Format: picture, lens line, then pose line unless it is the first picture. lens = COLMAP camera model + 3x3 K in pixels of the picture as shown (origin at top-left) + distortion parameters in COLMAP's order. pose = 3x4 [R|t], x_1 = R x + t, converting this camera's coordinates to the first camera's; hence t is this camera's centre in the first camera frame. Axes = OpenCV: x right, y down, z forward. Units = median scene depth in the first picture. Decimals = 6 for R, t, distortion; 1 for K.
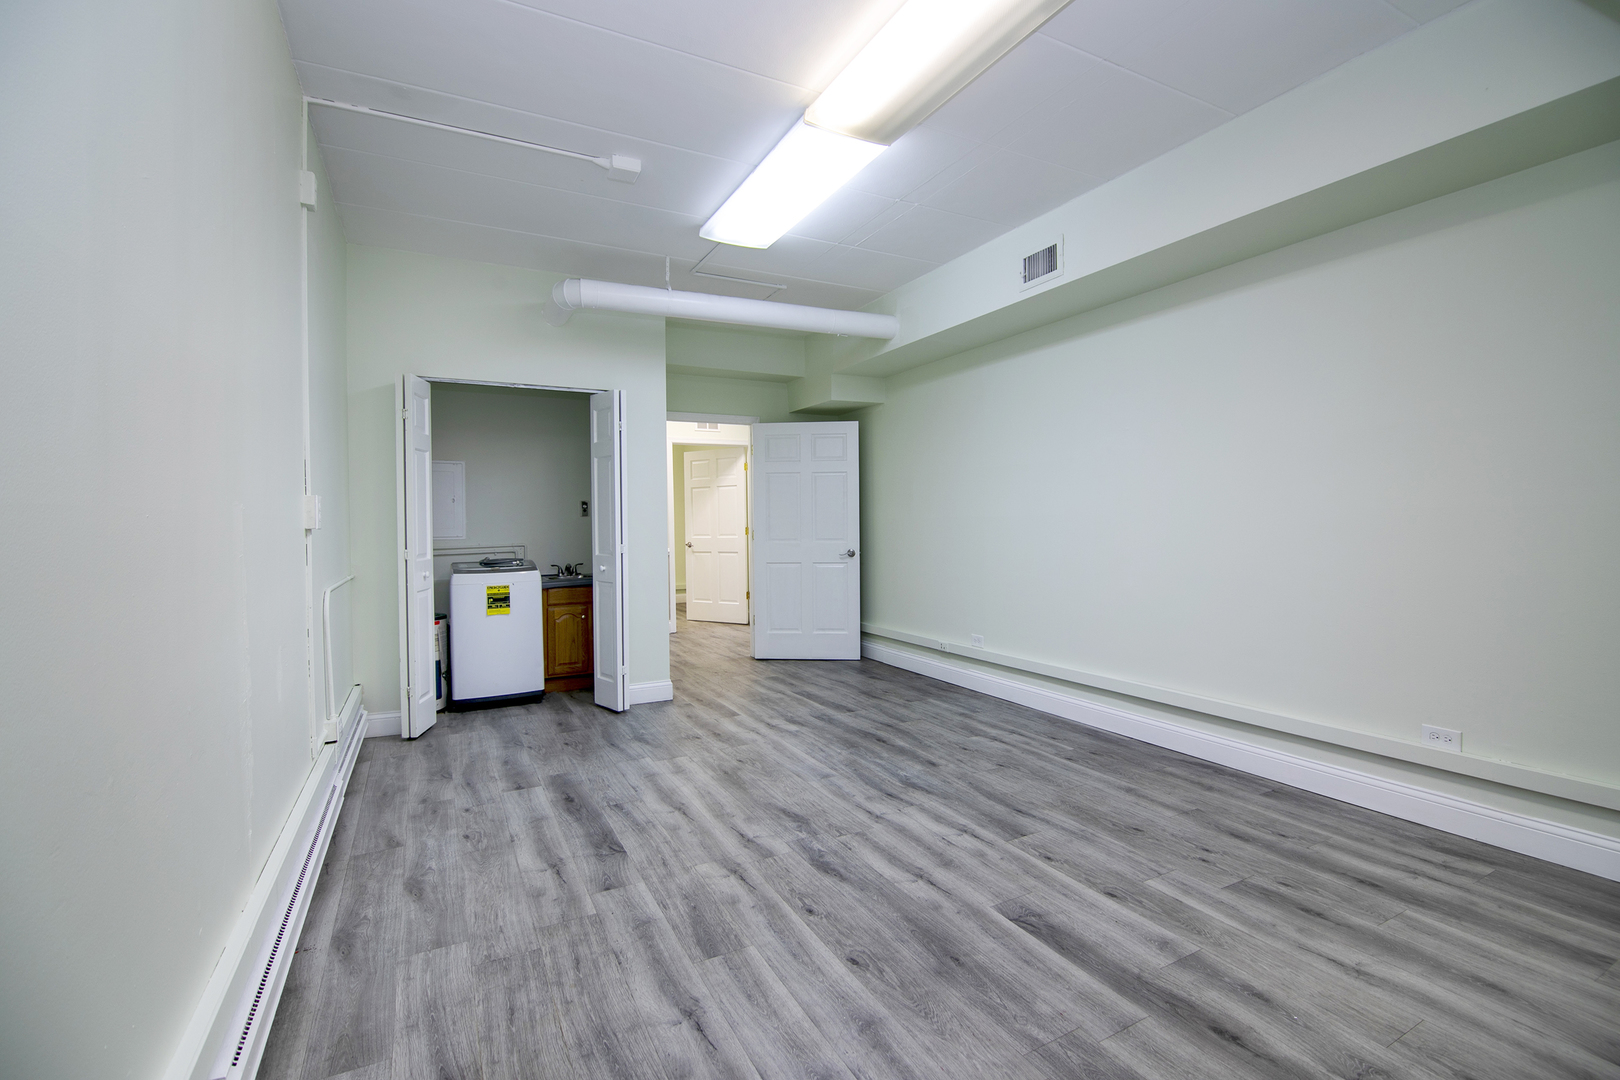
lens RADIAL K [[730.0, 0, 812.5], [0, 730.0, 528.4], [0, 0, 1]] dist [-0.000041, -0.006531]
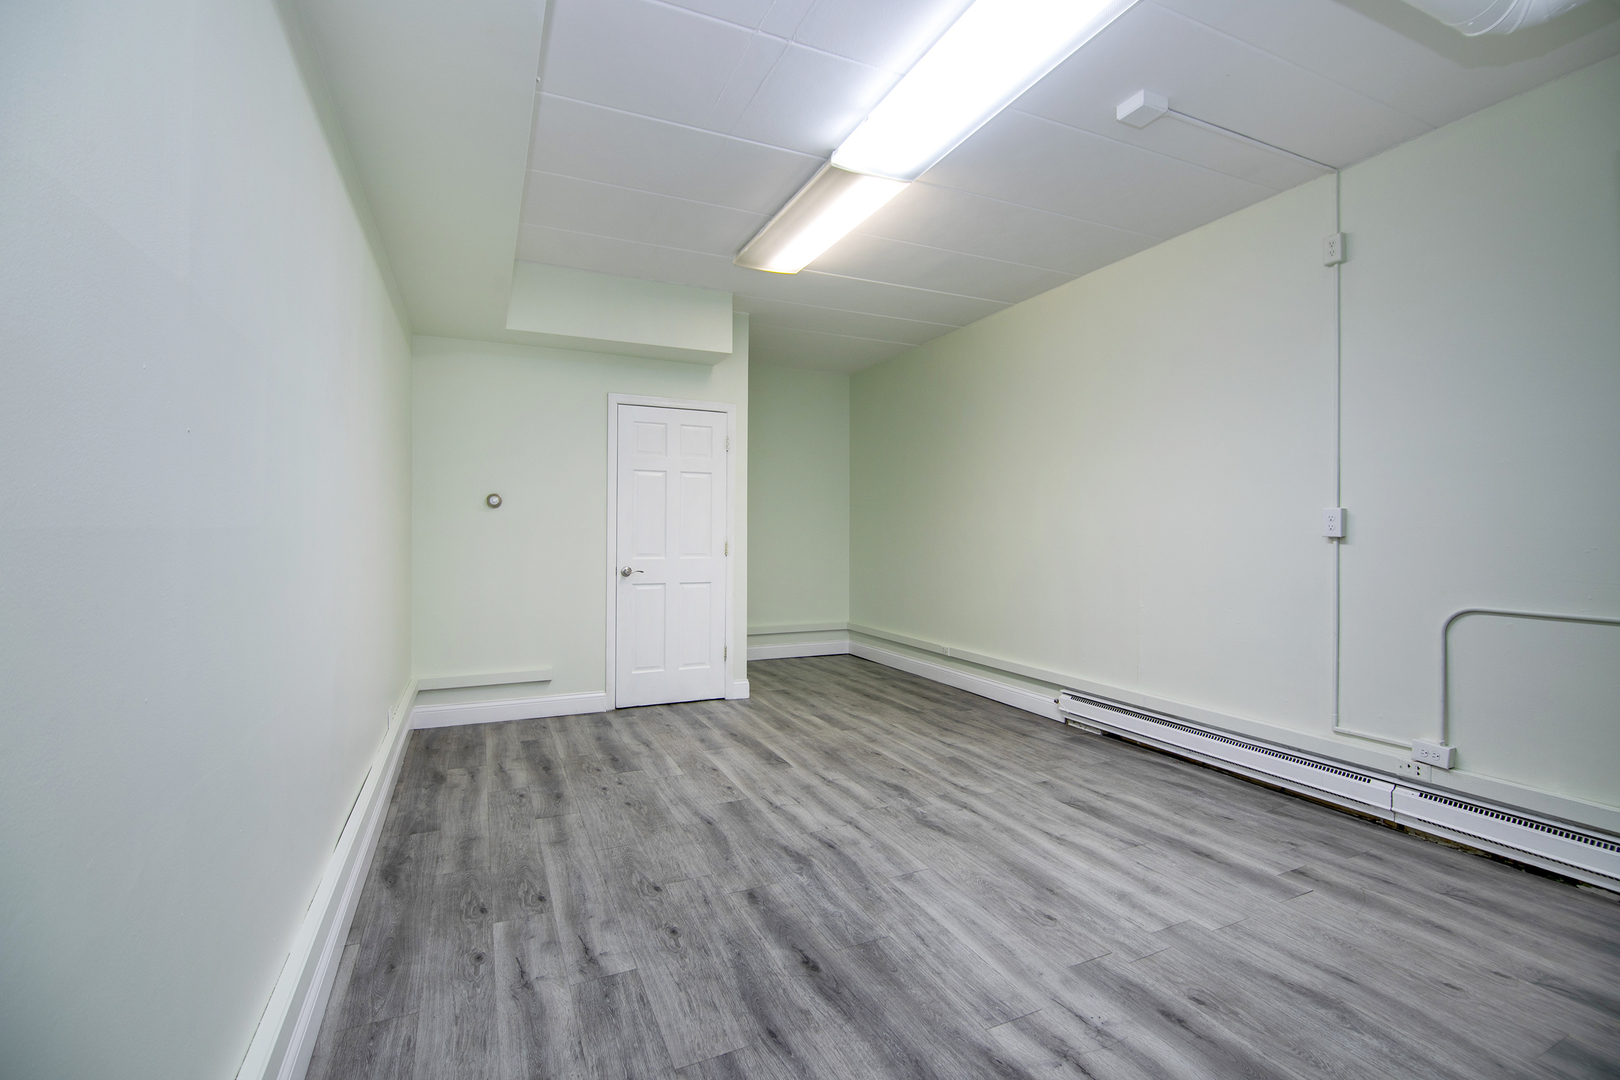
lens RADIAL K [[730.0, 0, 812.5], [0, 730.0, 528.4], [0, 0, 1]] dist [-0.000041, -0.006531]
pose [[-0.998576, 0.010559, 0.052295, 0.084135], [0.010934, 0.999916, 0.006901, -0.026961], [-0.052218, 0.007463, -0.998608, 2.026913]]
